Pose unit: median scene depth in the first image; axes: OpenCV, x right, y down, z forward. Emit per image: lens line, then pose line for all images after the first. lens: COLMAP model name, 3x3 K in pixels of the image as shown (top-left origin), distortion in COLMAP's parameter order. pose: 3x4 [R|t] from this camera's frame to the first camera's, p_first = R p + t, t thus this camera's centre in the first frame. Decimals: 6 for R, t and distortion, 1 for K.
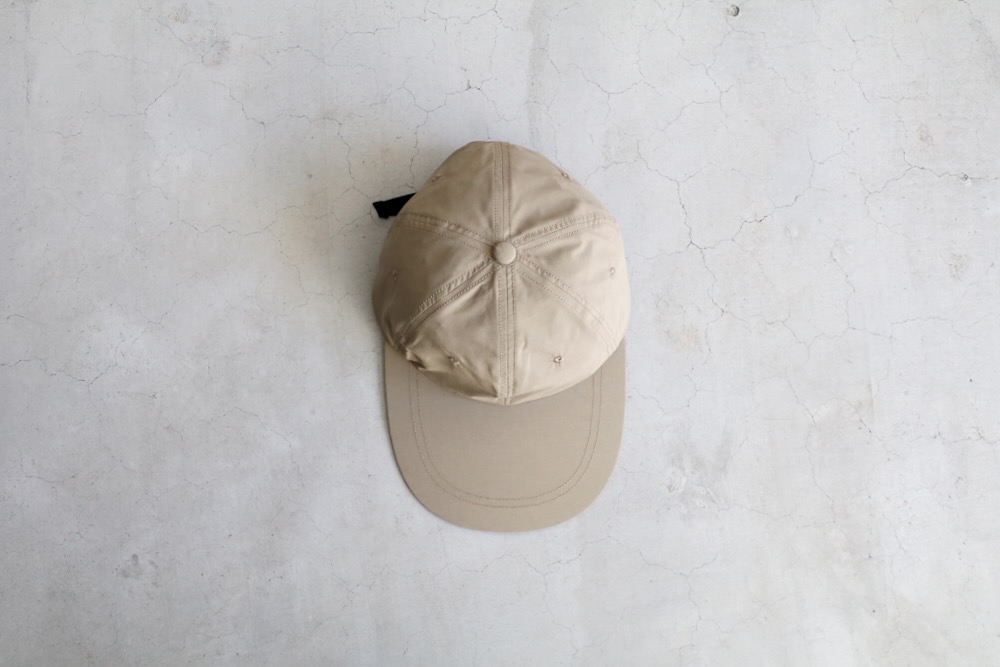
lens RADIAL K [[1170.8, 0, 503.7], [0, 1170.8, 330.8], [0, 0, 1]] dist [-0.086407, 0.000000]
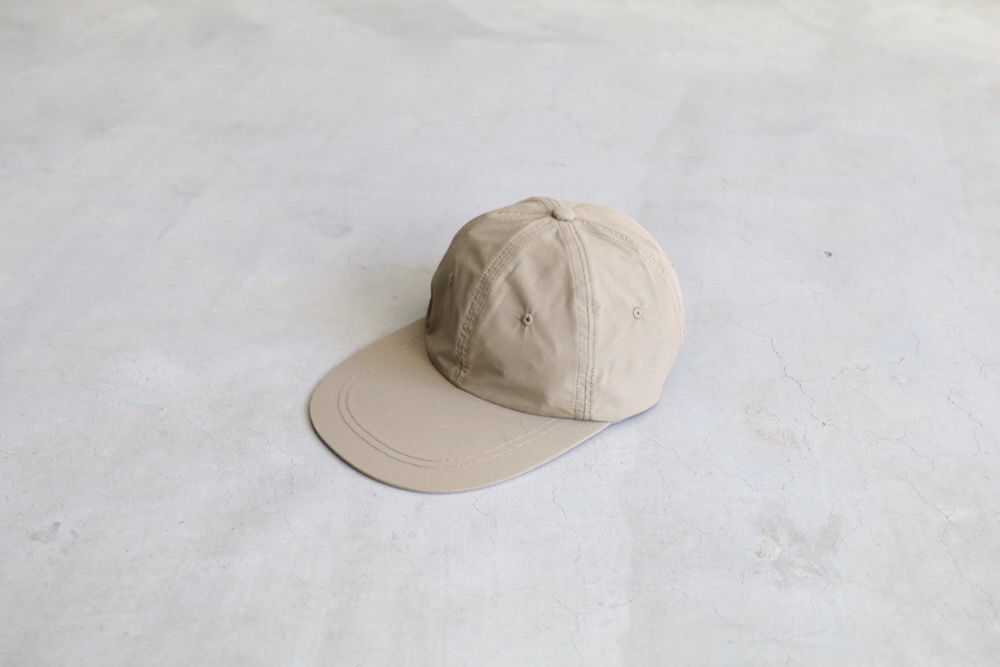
lens RADIAL K [[1170.8, 0, 499.5], [0, 1170.8, 315.1], [0, 0, 1]] dist [-0.086407, 0.000000]
pose [[0.983005, 0.076513, -0.166872, 0.091324], [-0.179890, 0.582754, -0.792488, 0.663075], [0.036609, 0.809039, 0.586614, 0.434285]]
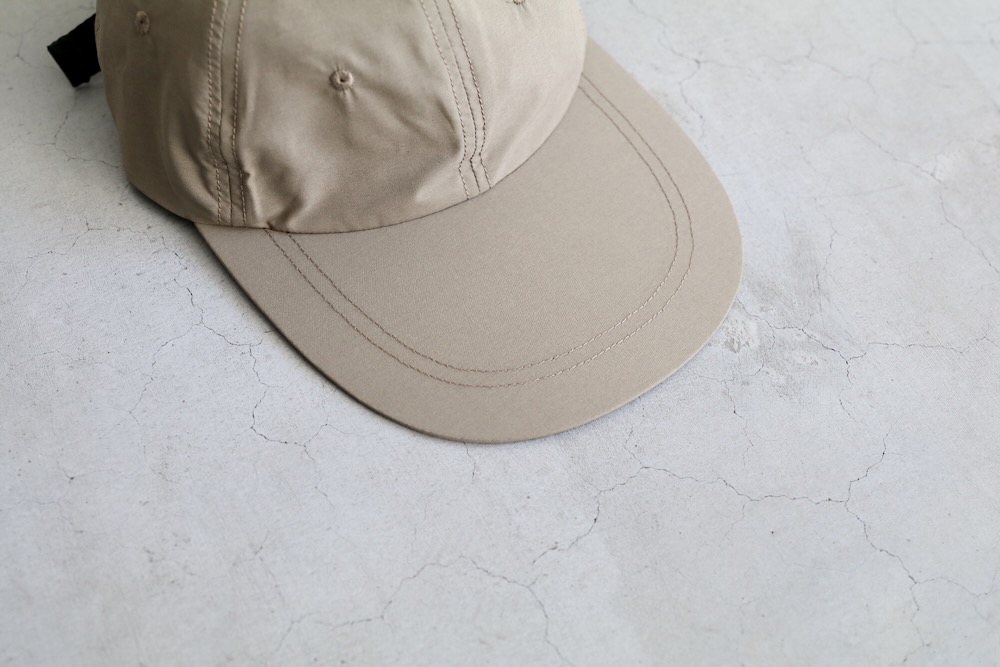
lens RADIAL K [[1190.4, 0, 496.8], [0, 1190.4, 332.2], [0, 0, 1]] dist [-0.069066, 0.000000]
pose [[0.956724, -0.236209, 0.169952, -0.026312], [0.287813, 0.854241, -0.432938, 0.307880], [-0.042917, 0.463117, 0.885257, 0.581402]]
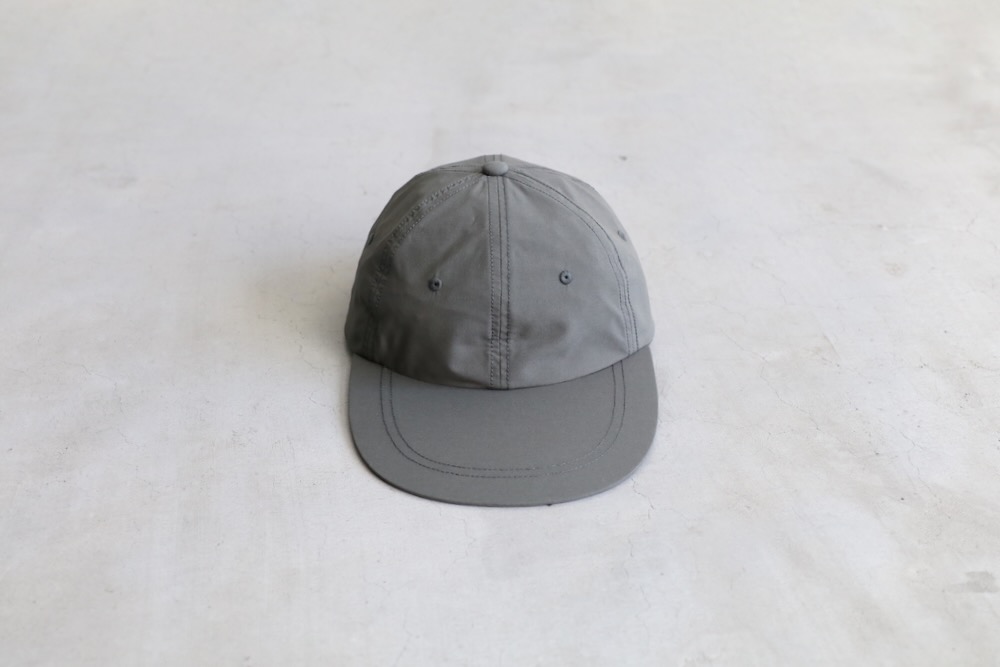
lens RADIAL K [[1300.2, 0, 505.4], [0, 1300.2, 332.6], [0, 0, 1]] dist [-0.088272, 0.000000]
pose [[0.999281, -0.034849, 0.014961, 0.072616], [0.032319, 0.576089, -0.816748, 0.806679], [0.019844, 0.816644, 0.576801, 0.462054]]
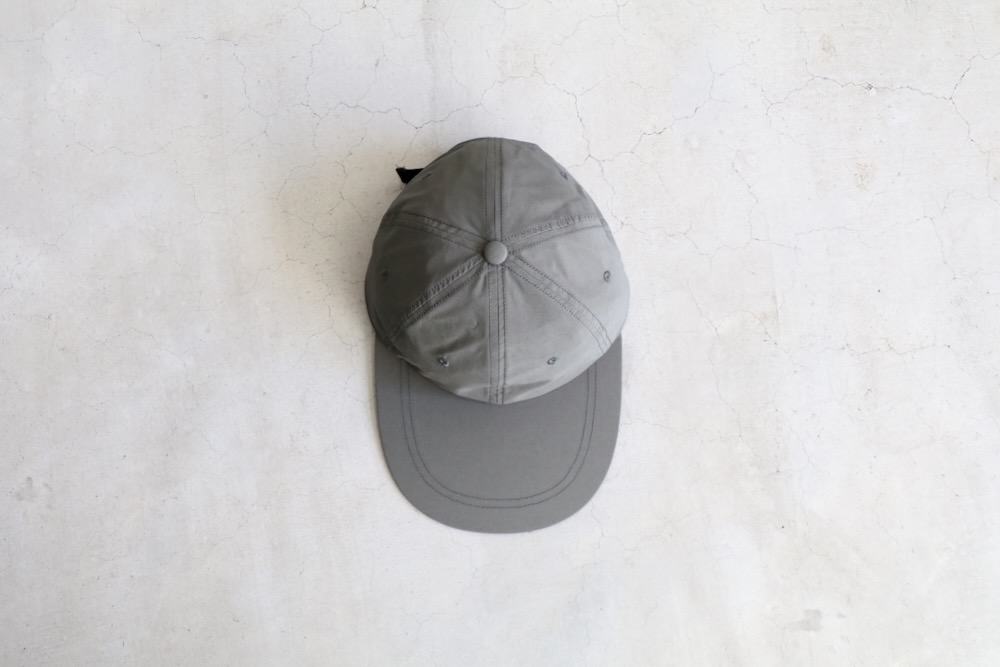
lens RADIAL K [[1170.8, 0, 500.0], [0, 1170.8, 324.1], [0, 0, 1]] dist [-0.086407, 0.000000]
pose [[0.999831, -0.015807, -0.009364, 0.093599], [0.015570, 0.999569, -0.024873, 0.092004], [0.009753, 0.024723, 0.999647, 0.014939]]
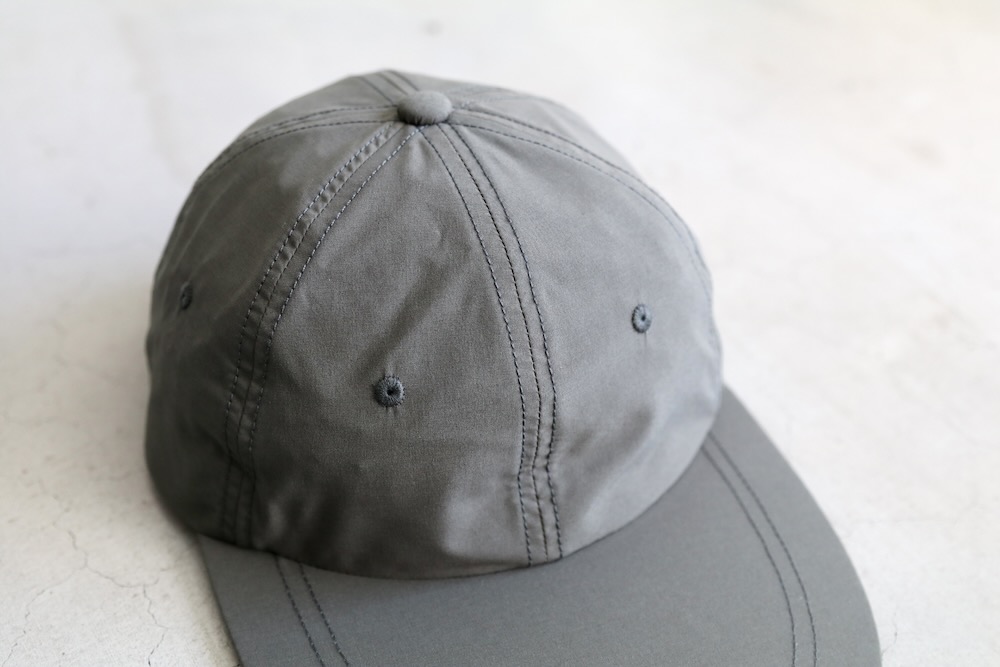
lens RADIAL K [[1190.4, 0, 493.9], [0, 1190.4, 351.1], [0, 0, 1]] dist [-0.069066, 0.000000]
pose [[0.915307, -0.247829, 0.317482, -0.039723], [0.399750, 0.655174, -0.641052, 0.328562], [-0.049135, 0.713673, 0.698754, 0.665809]]
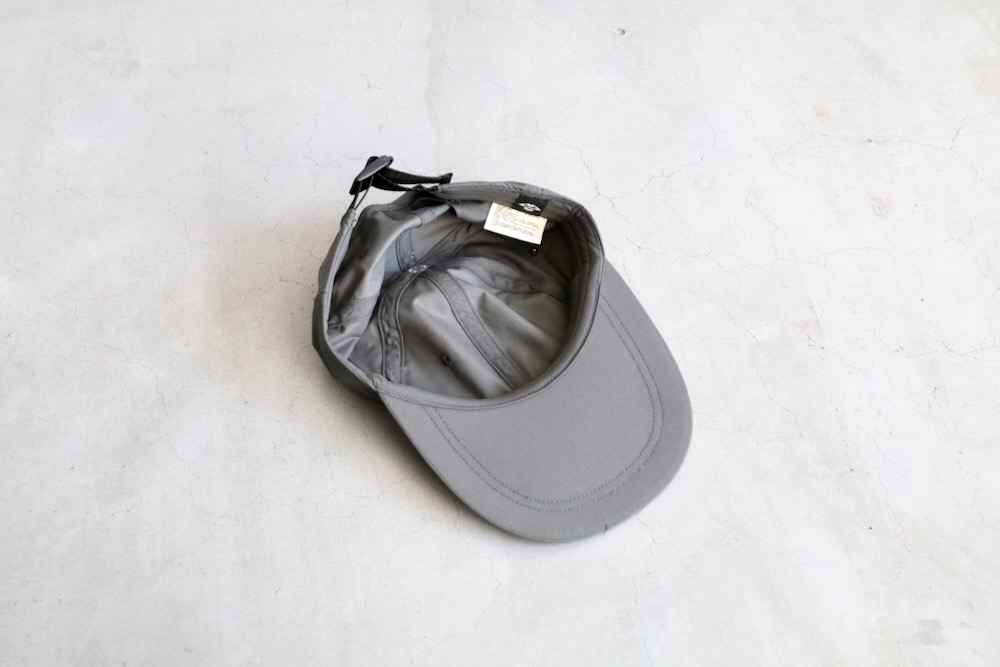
lens RADIAL K [[1170.8, 0, 494.4], [0, 1170.8, 332.2], [0, 0, 1]] dist [-0.086407, 0.000000]
pose [[0.998738, -0.038536, 0.032195, 0.039998], [0.049725, 0.848282, -0.527205, 0.533446], [-0.006994, 0.528141, 0.849128, 0.249028]]
